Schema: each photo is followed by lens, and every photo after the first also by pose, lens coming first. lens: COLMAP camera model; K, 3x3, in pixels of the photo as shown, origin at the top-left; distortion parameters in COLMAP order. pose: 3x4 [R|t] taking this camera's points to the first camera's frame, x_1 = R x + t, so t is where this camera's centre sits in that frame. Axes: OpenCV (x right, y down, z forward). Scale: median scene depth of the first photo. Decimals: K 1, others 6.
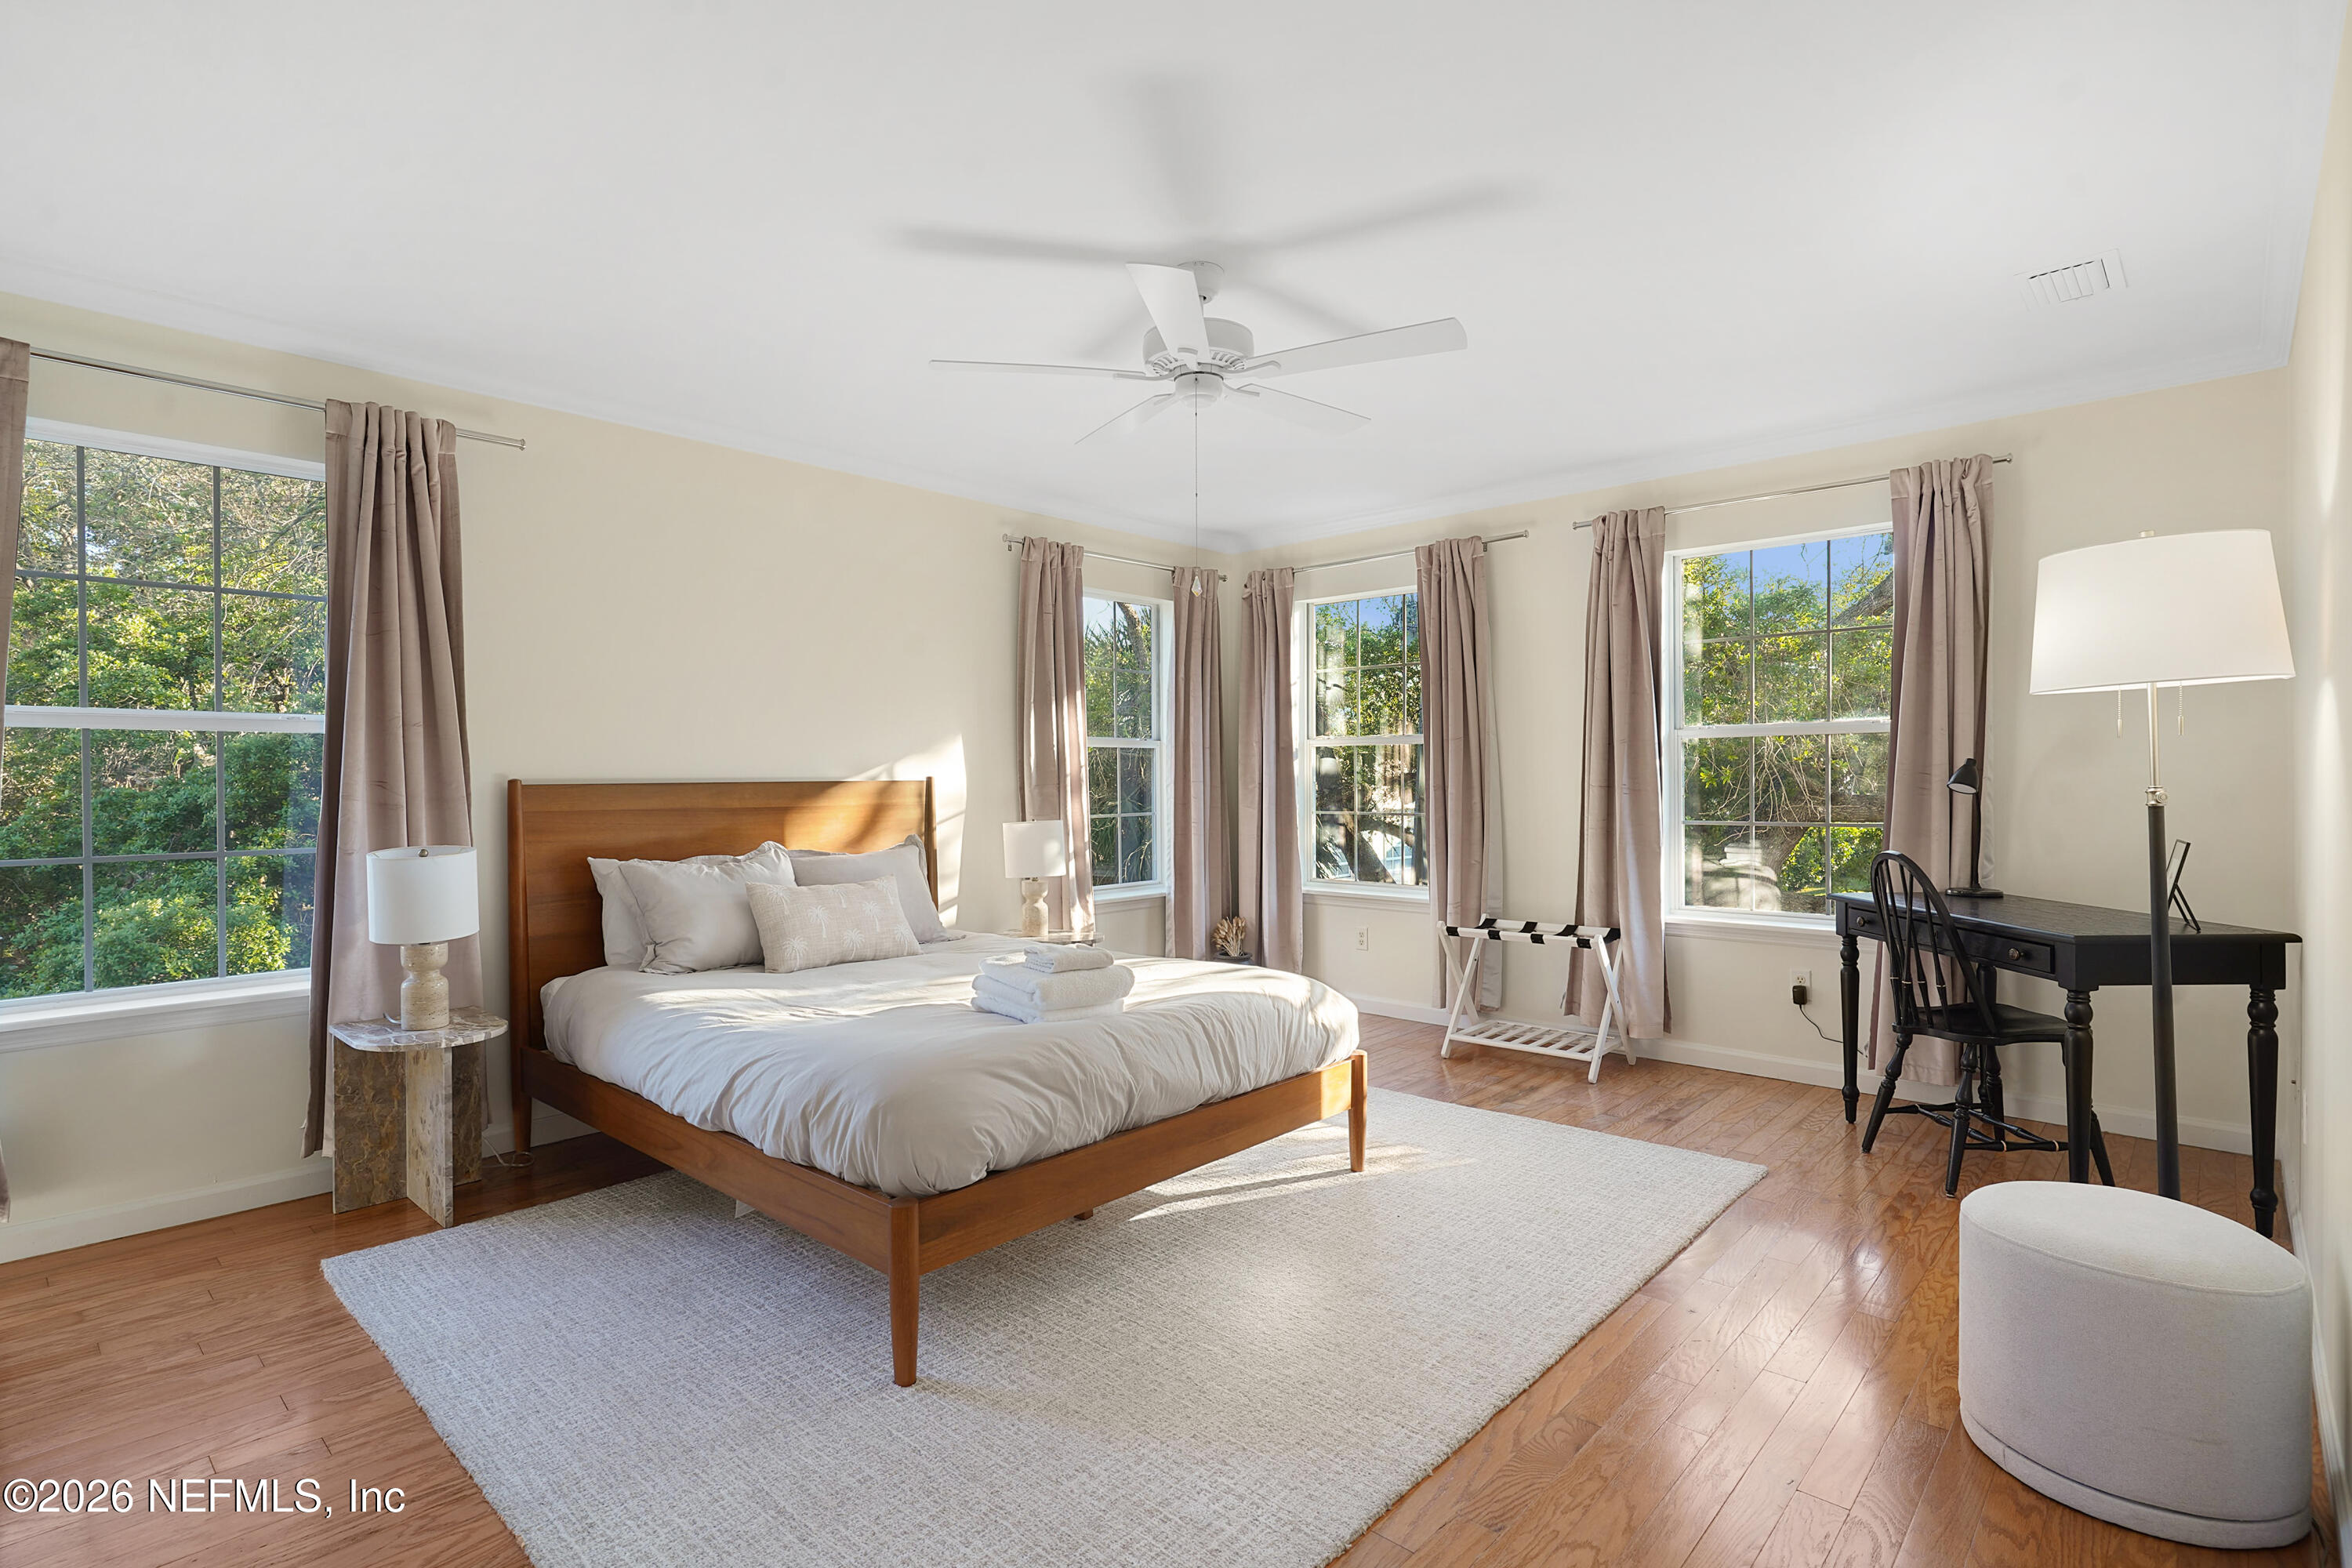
lens RADIAL K [[1145.4, 0, 1162.4], [0, 1145.4, 786.7], [0, 0, 1]] dist [-0.012466, 0.005424]
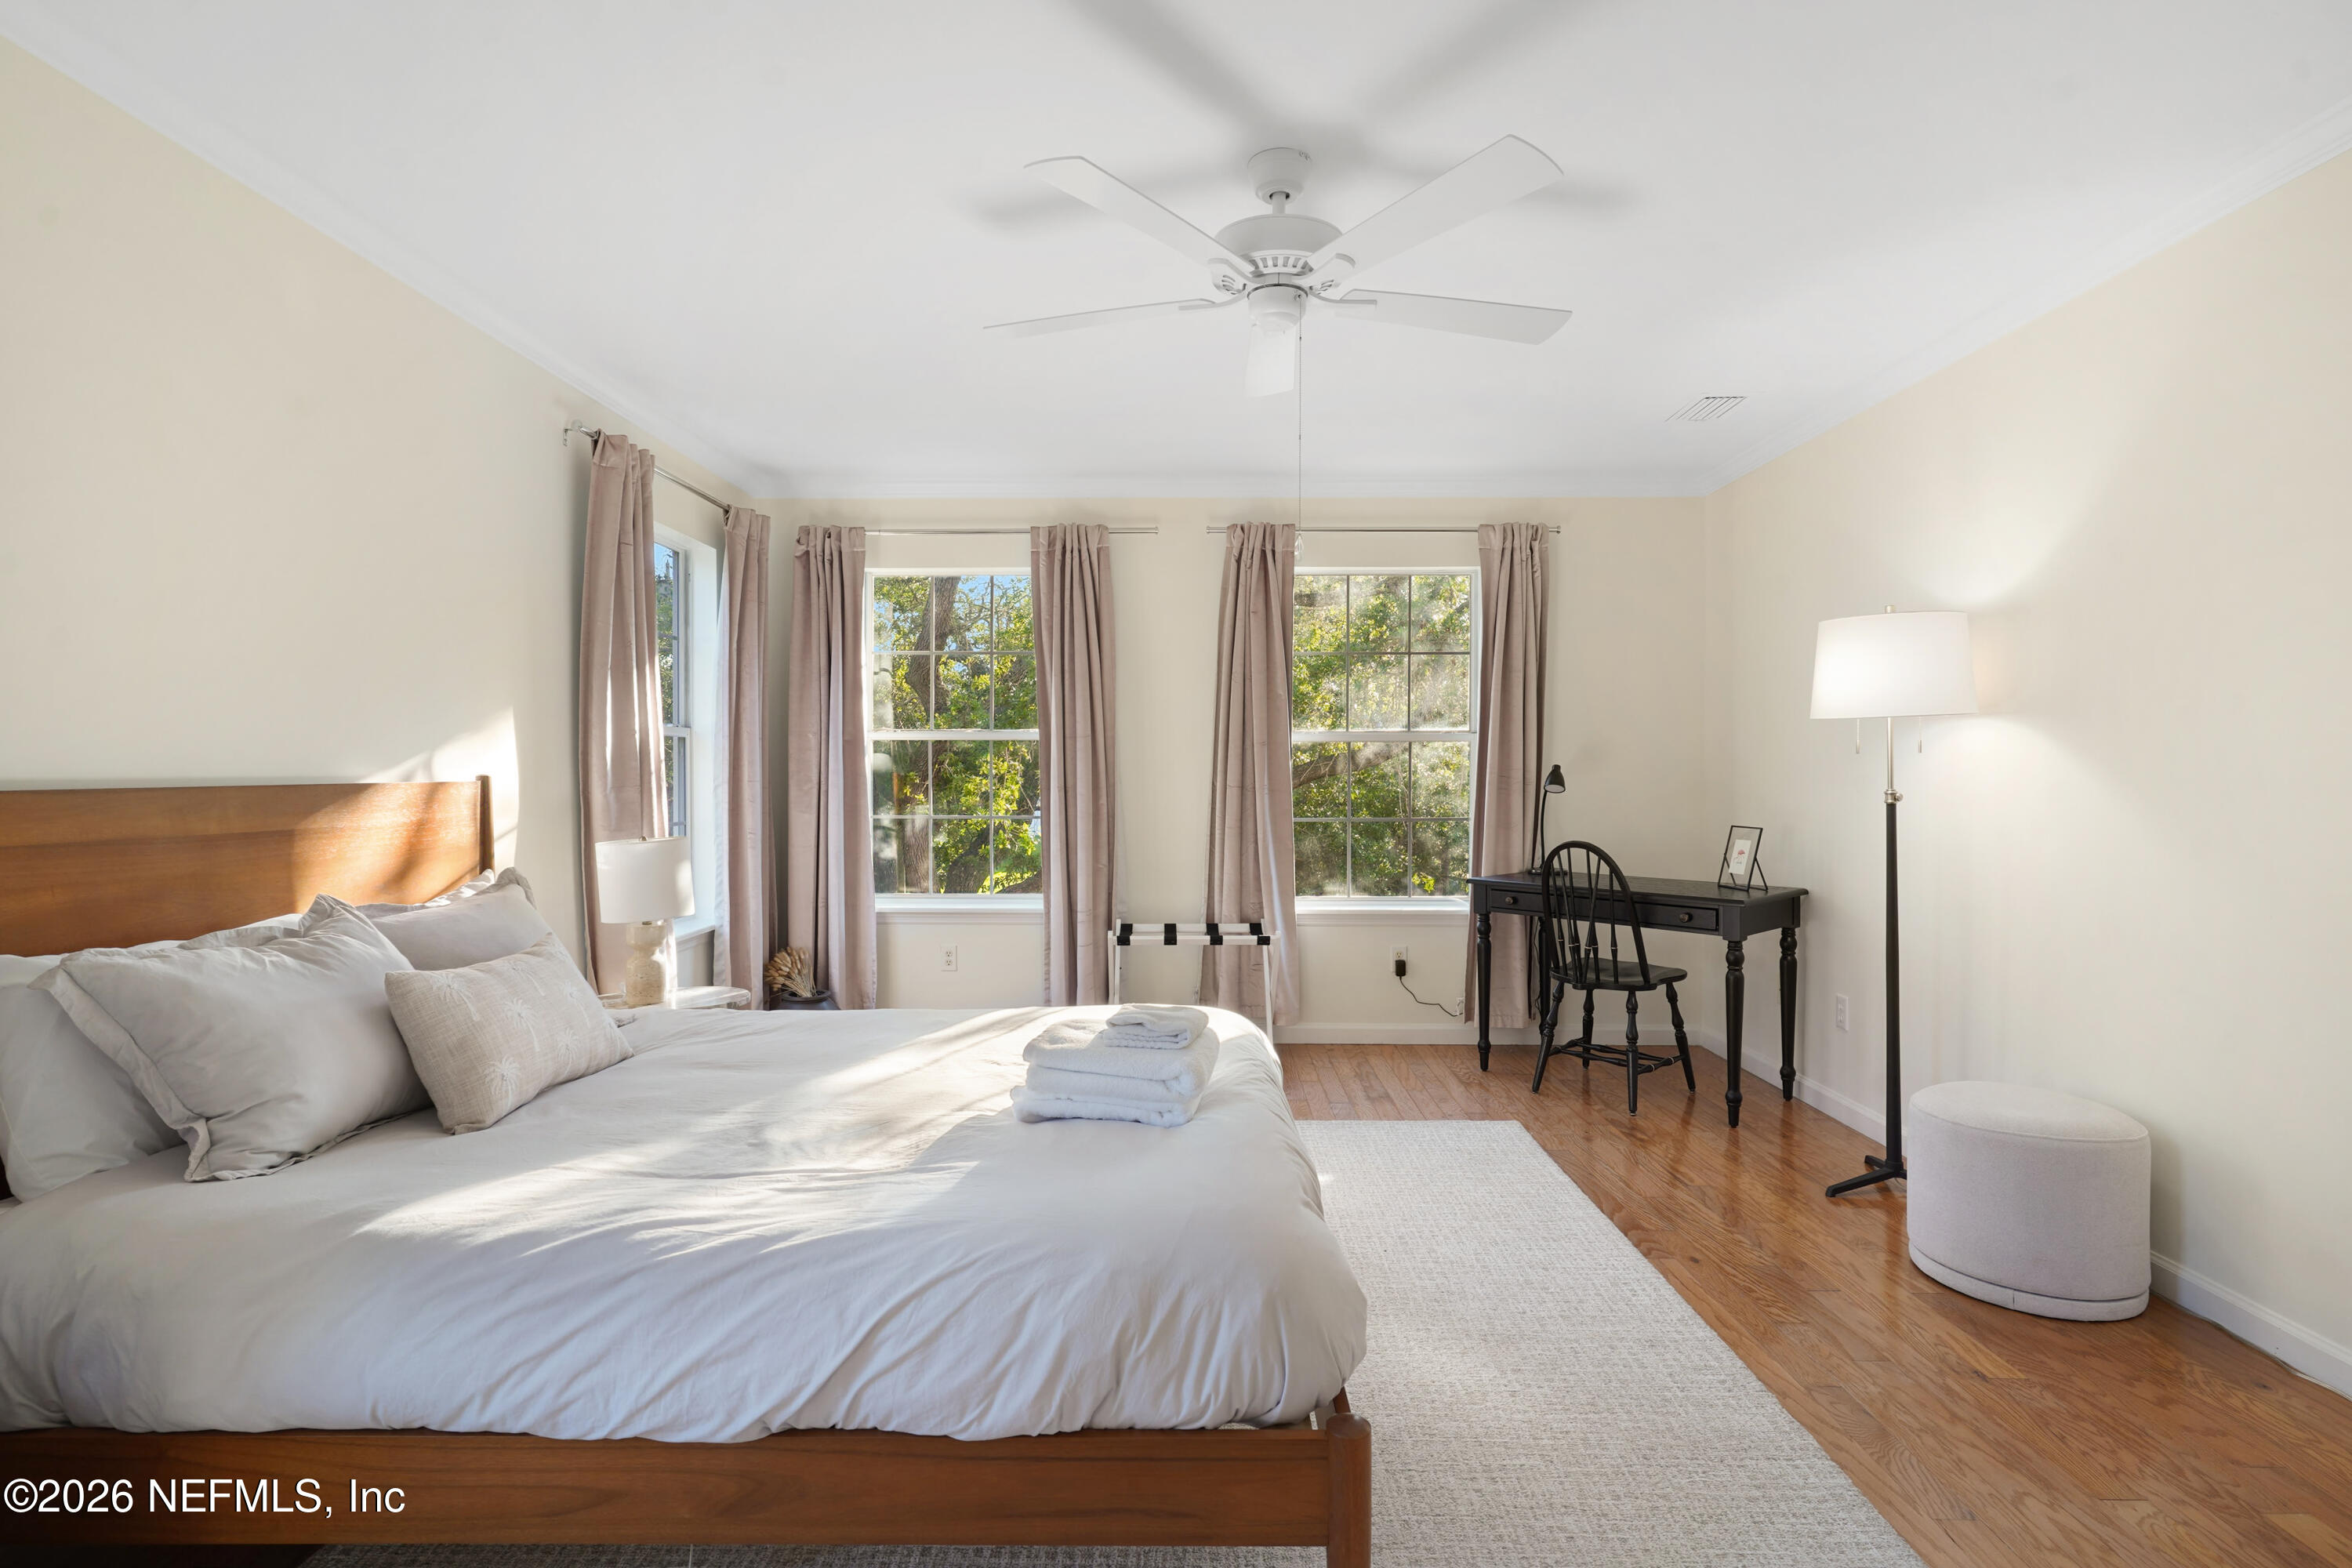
lens RADIAL K [[1145.4, 0, 1180.2], [0, 1145.4, 782.4], [0, 0, 1]] dist [-0.012466, 0.005424]
pose [[0.741990, -0.000994, 0.670410, -0.398544], [0.000499, 0.999999, 0.000931, -0.005971], [-0.670411, -0.000356, 0.741990, 0.307727]]
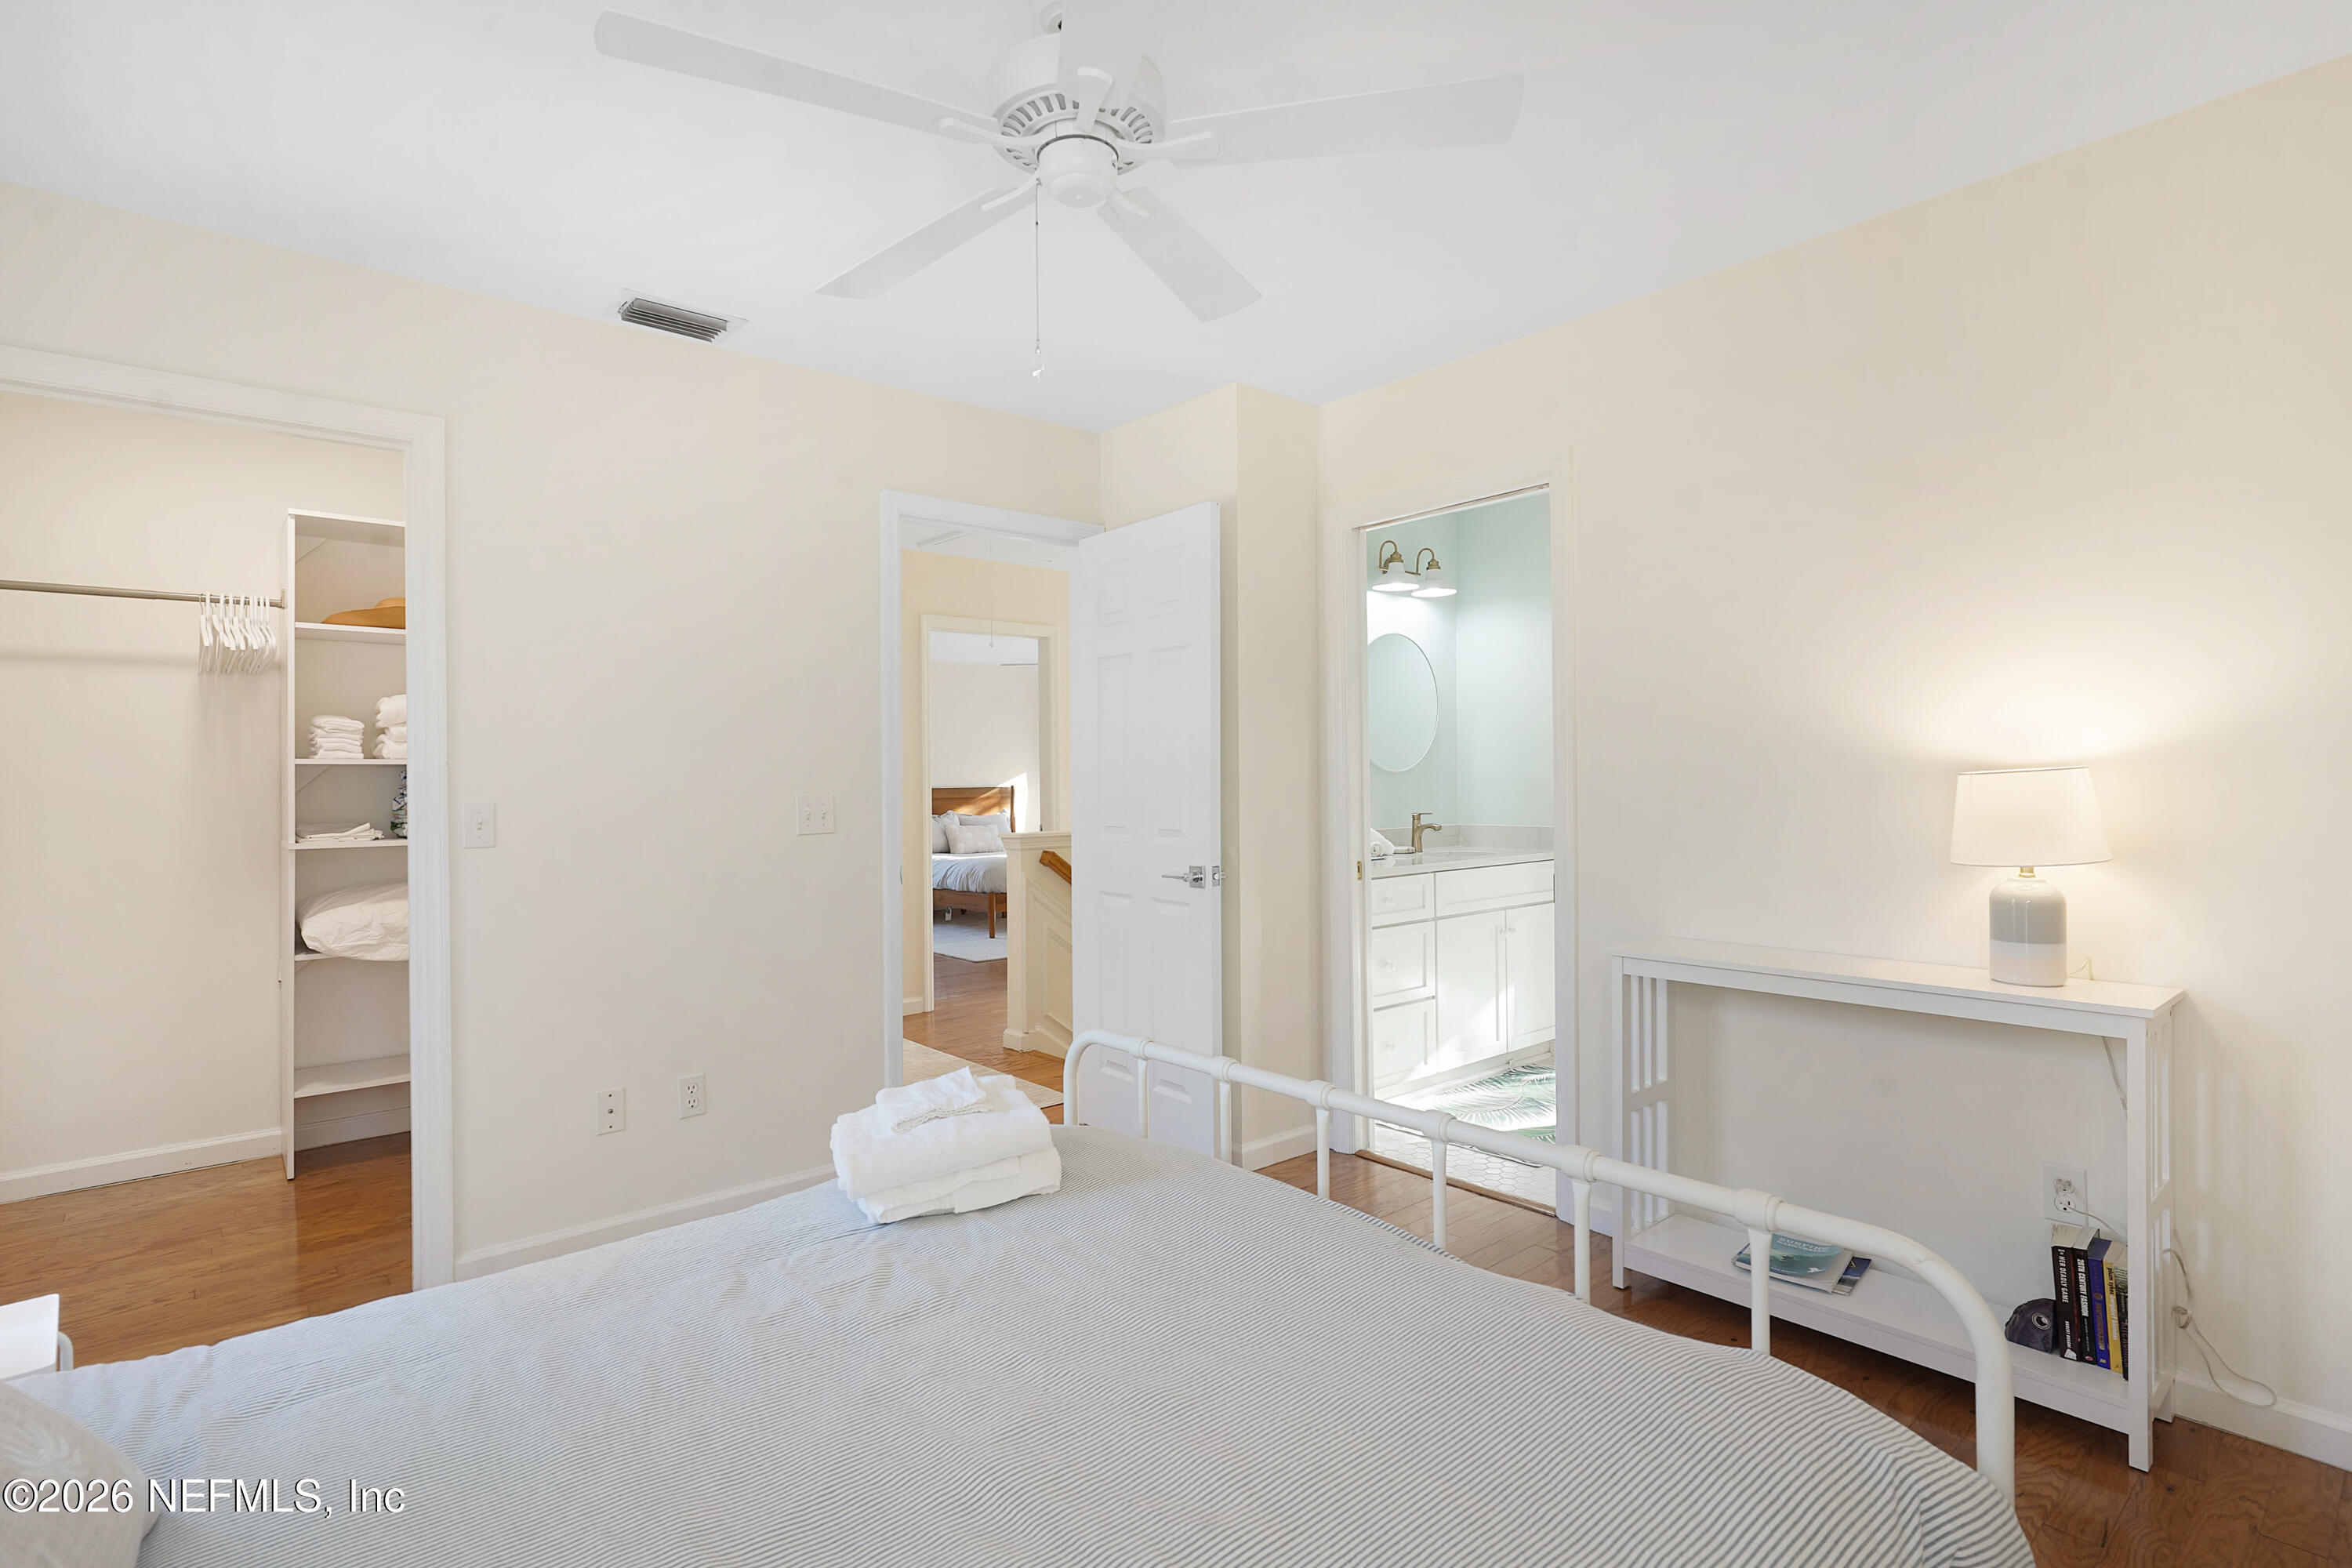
lens RADIAL K [[1145.4, 0, 1184.9], [0, 1145.4, 785.3], [0, 0, 1]] dist [-0.012466, 0.005424]
pose [[0.995239, -0.002824, -0.097419, 0.444828], [0.002369, 0.999986, -0.004780, 0.003168], [0.097431, 0.004527, 0.995232, -1.550168]]
